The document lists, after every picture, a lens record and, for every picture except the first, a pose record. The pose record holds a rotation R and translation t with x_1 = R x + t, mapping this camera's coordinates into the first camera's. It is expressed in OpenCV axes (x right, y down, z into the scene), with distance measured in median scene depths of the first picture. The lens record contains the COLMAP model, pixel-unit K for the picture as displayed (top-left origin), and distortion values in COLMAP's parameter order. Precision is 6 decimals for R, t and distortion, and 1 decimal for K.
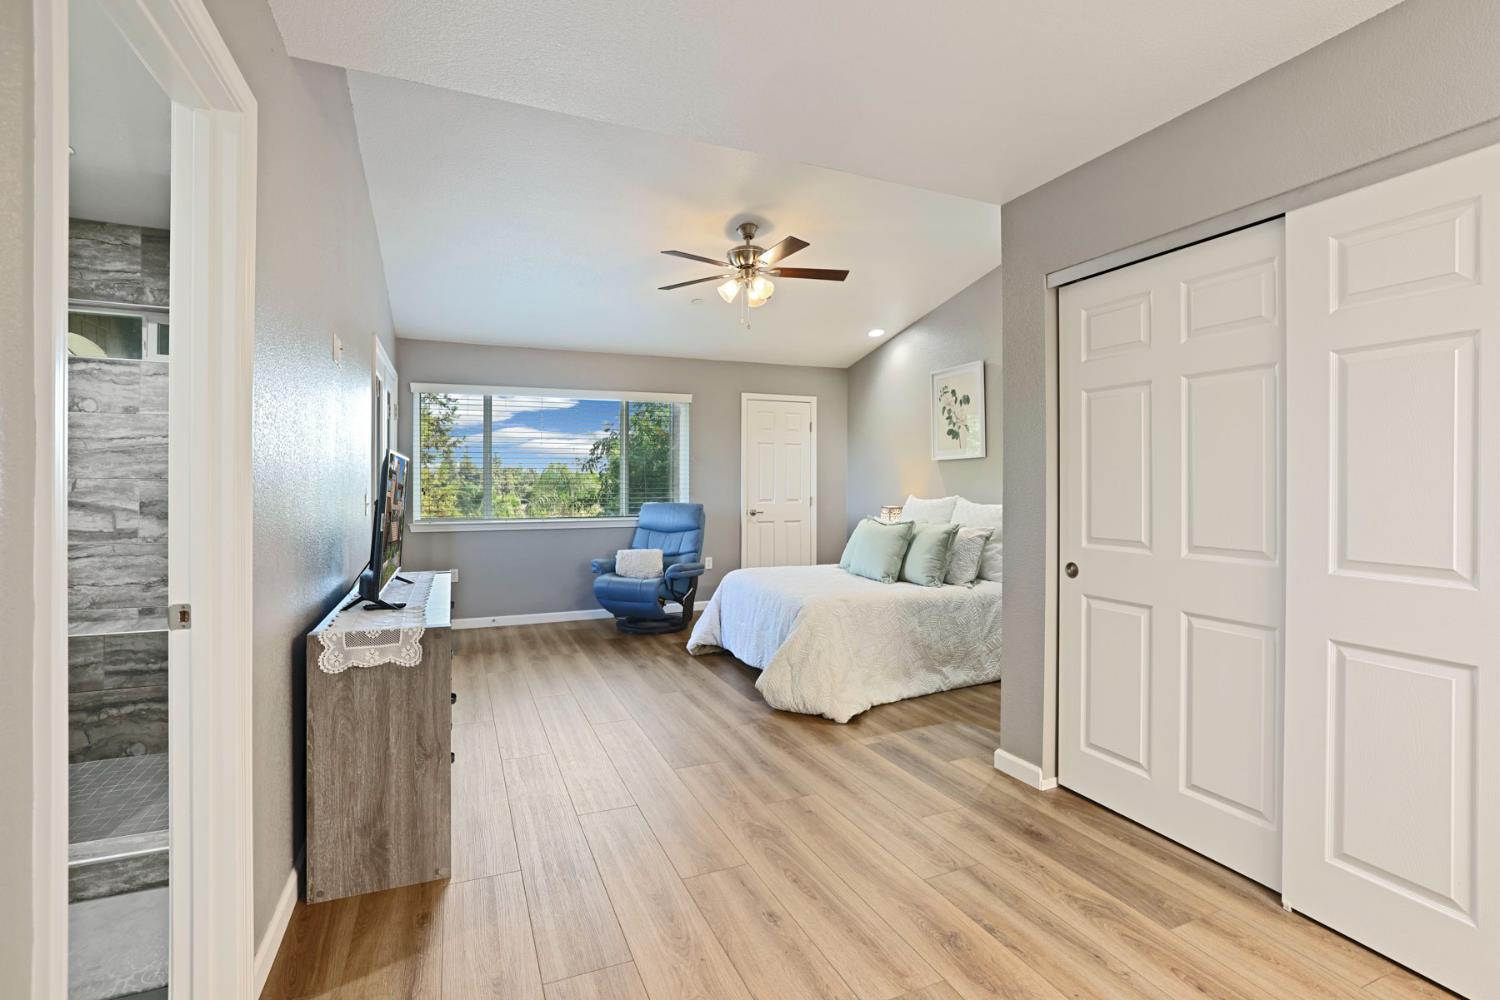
lens RADIAL K [[678.1, 0, 747.0], [0, 678.1, 480.2], [0, 0, 1]] dist [-0.023605, 0.000300]
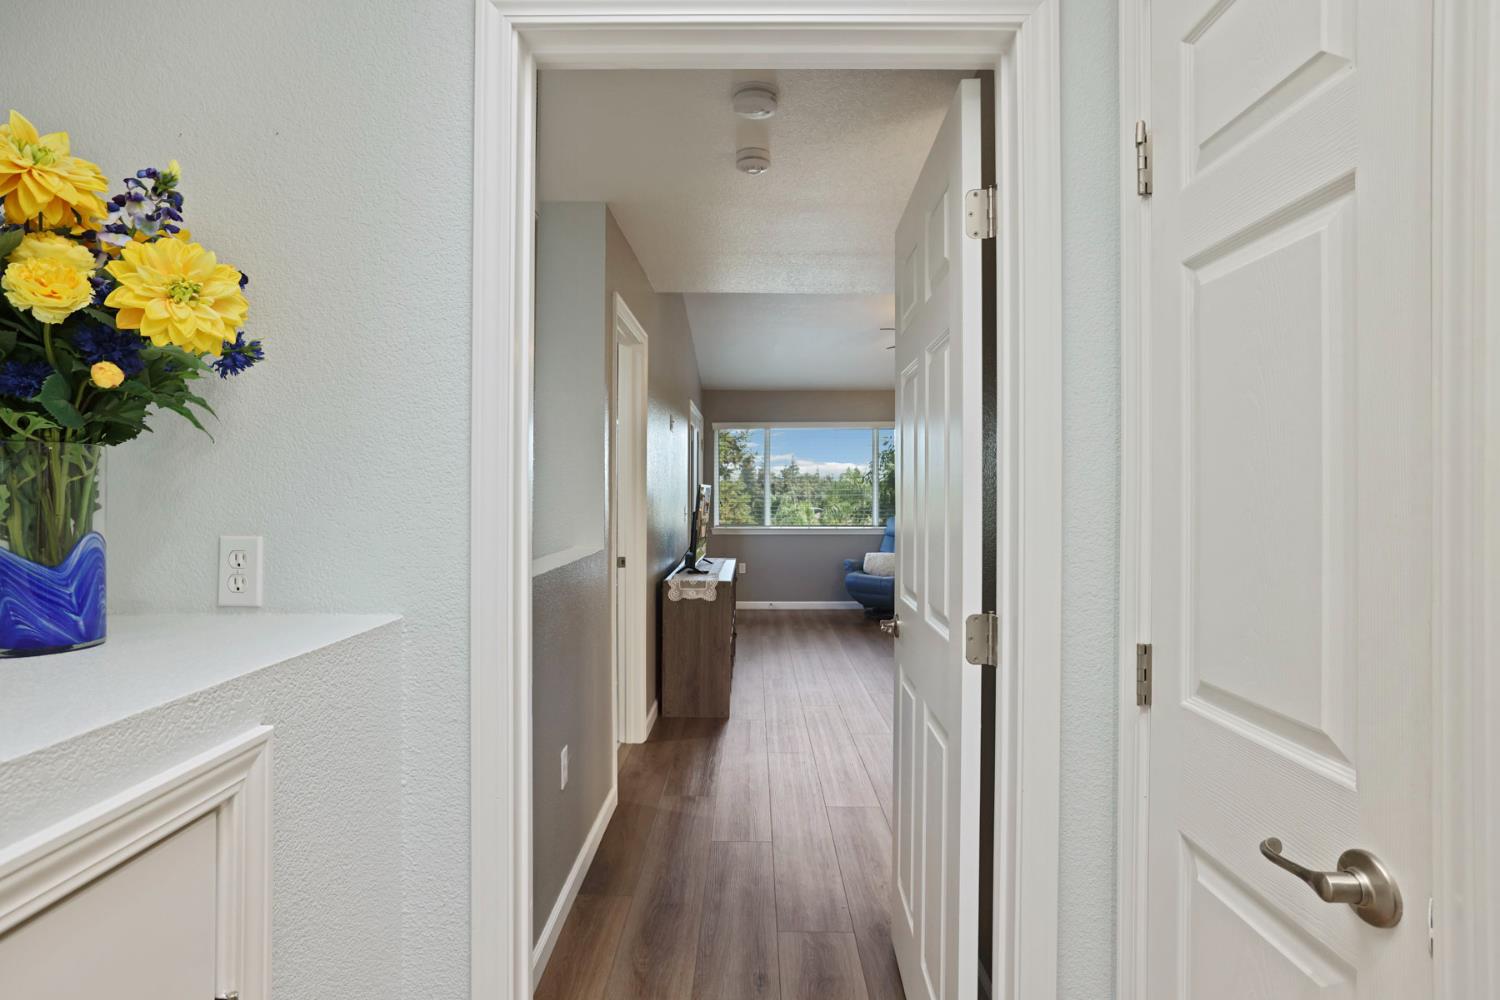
lens RADIAL K [[767.3, 0, 752.5], [0, 767.3, 484.3], [0, 0, 1]] dist [-0.000064, 0.000011]
pose [[0.915943, -0.000211, -0.401309, 0.241763], [-0.001147, 0.999994, -0.003145, -0.021094], [0.401307, 0.003341, 0.915937, -0.475693]]
